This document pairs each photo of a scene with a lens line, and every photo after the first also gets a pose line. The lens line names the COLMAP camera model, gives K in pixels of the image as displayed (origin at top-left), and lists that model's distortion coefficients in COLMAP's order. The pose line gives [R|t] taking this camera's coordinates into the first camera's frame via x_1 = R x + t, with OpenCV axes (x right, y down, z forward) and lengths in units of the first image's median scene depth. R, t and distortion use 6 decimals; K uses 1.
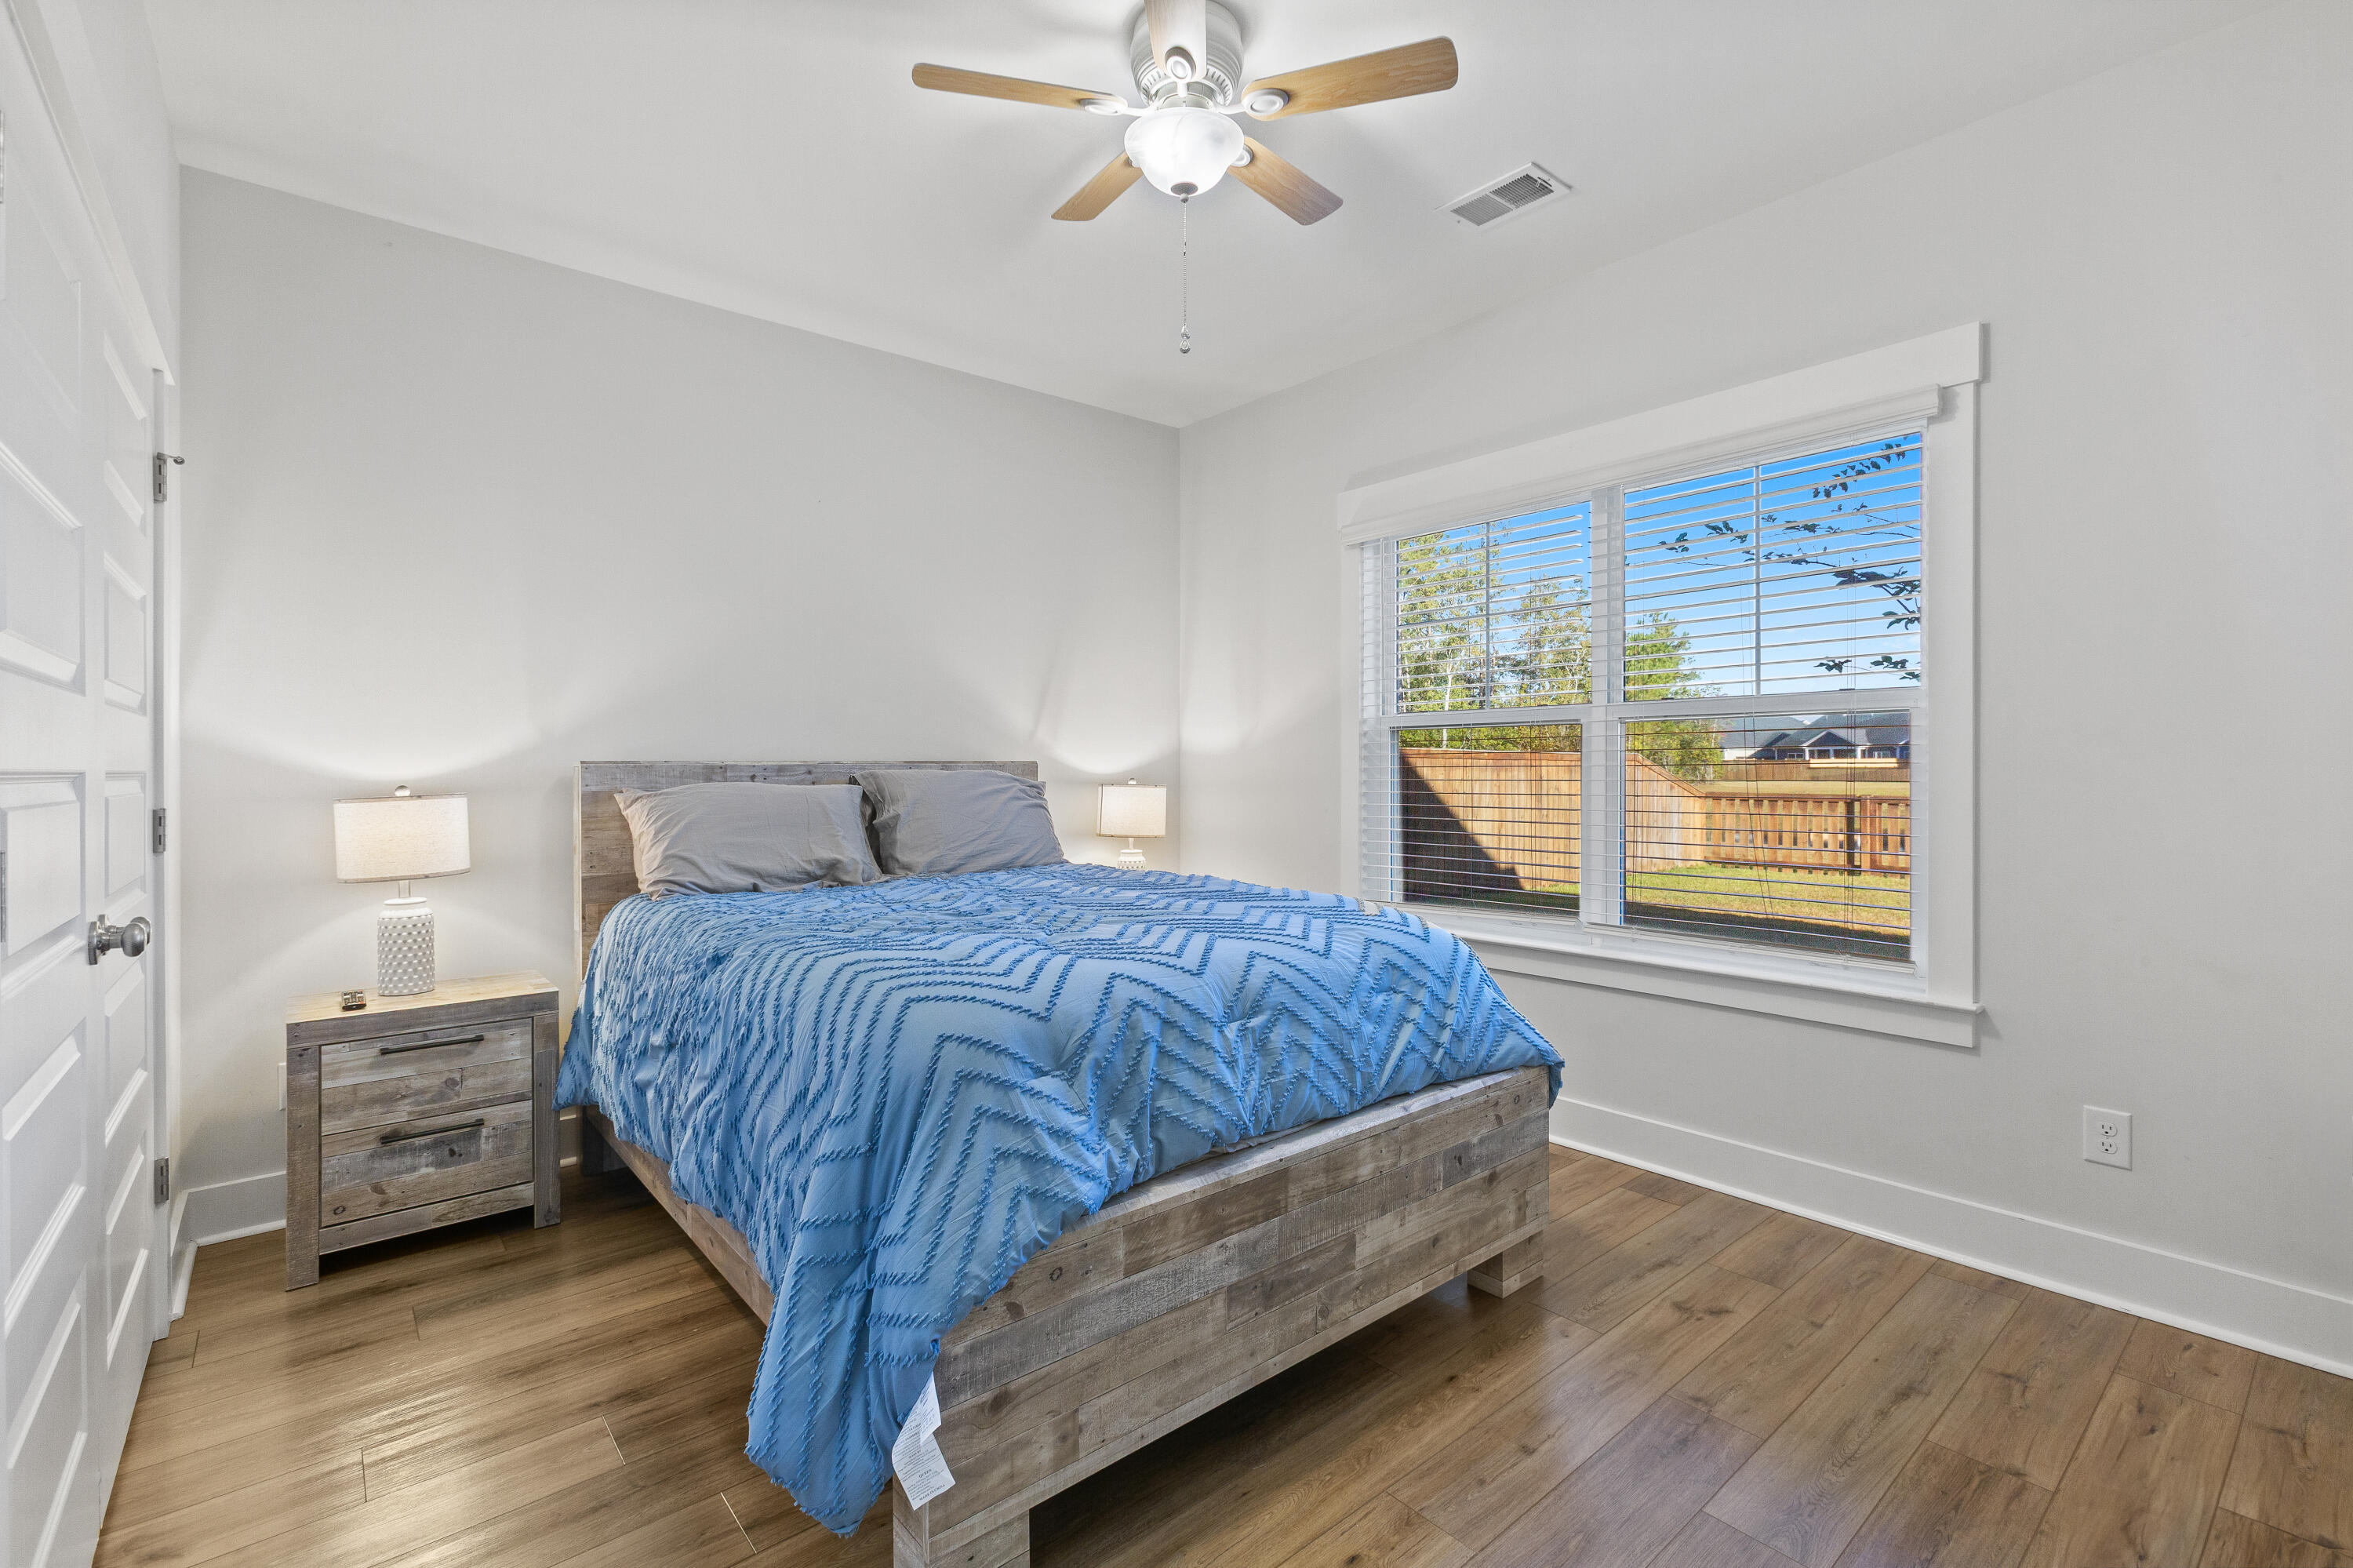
lens RADIAL K [[1047.9, 0, 1188.0], [0, 1047.9, 775.9], [0, 0, 1]] dist [-0.014219, 0.009021]
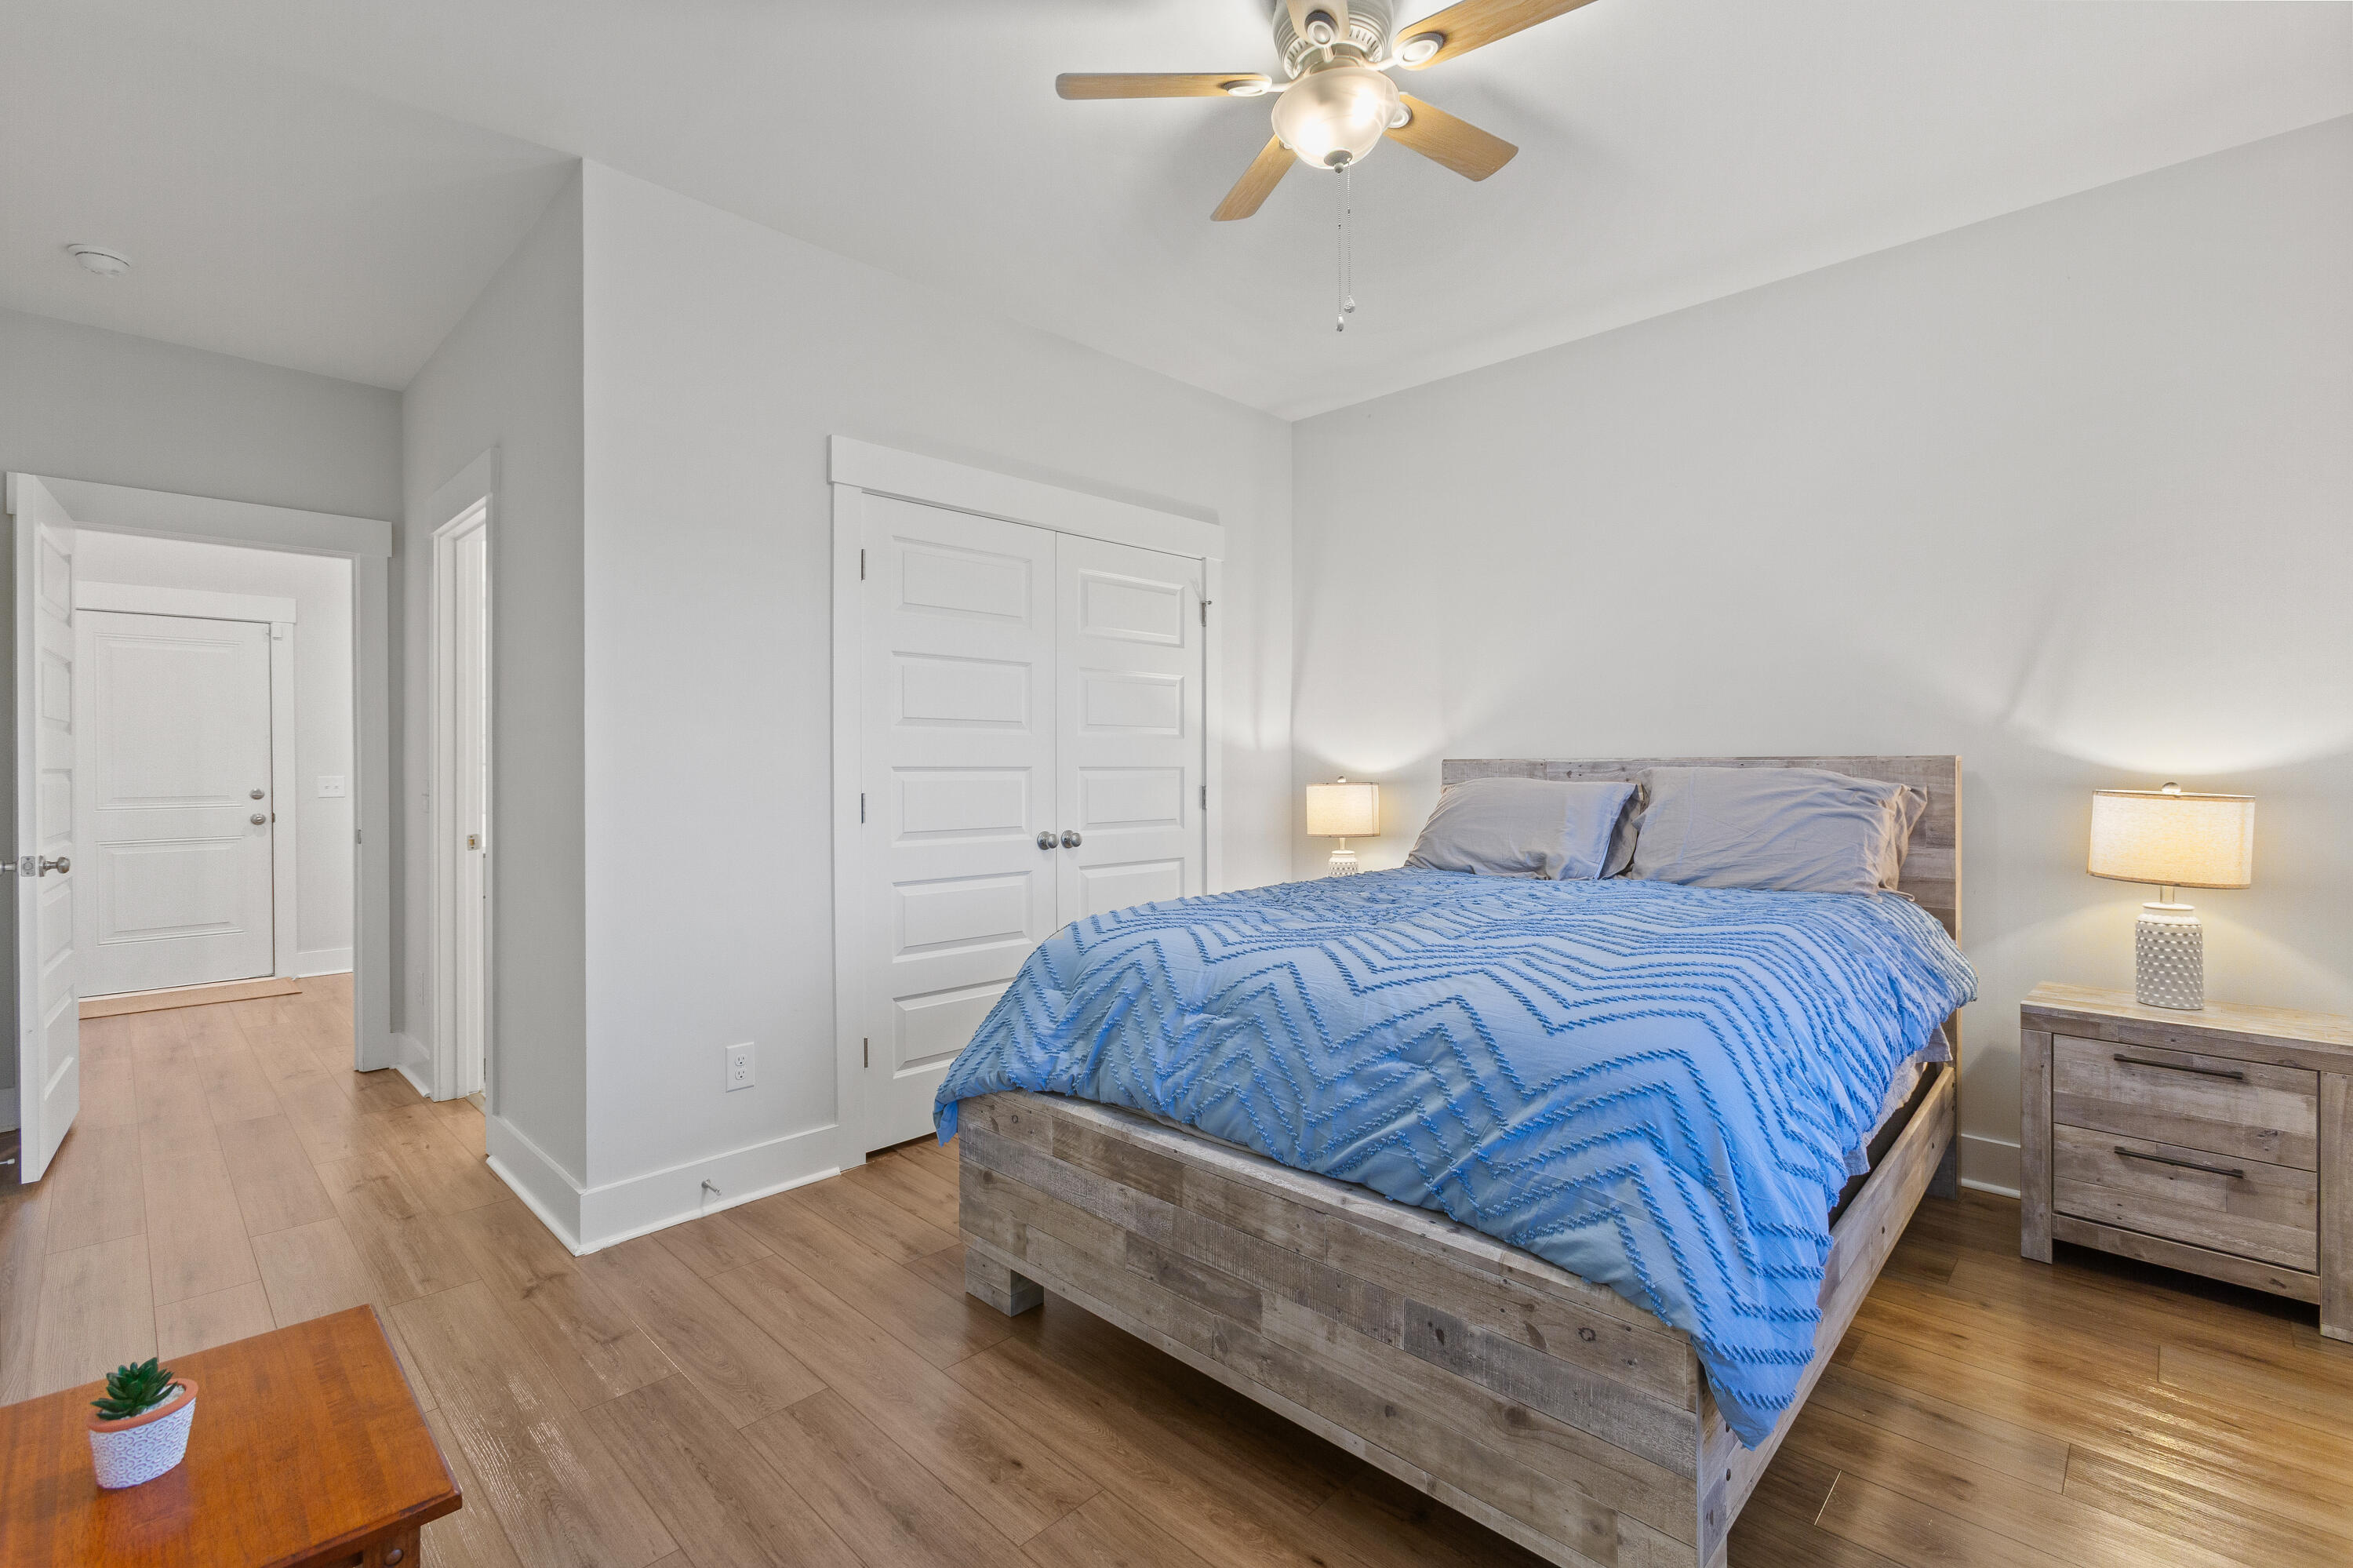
lens RADIAL K [[1047.9, 0, 1187.2], [0, 1047.9, 771.7], [0, 0, 1]] dist [-0.014219, 0.009021]
pose [[0.100816, 0.009699, -0.994858, 0.929840], [-0.005372, 0.999943, 0.009204, -0.012428], [0.994891, 0.004416, 0.100862, 0.760894]]
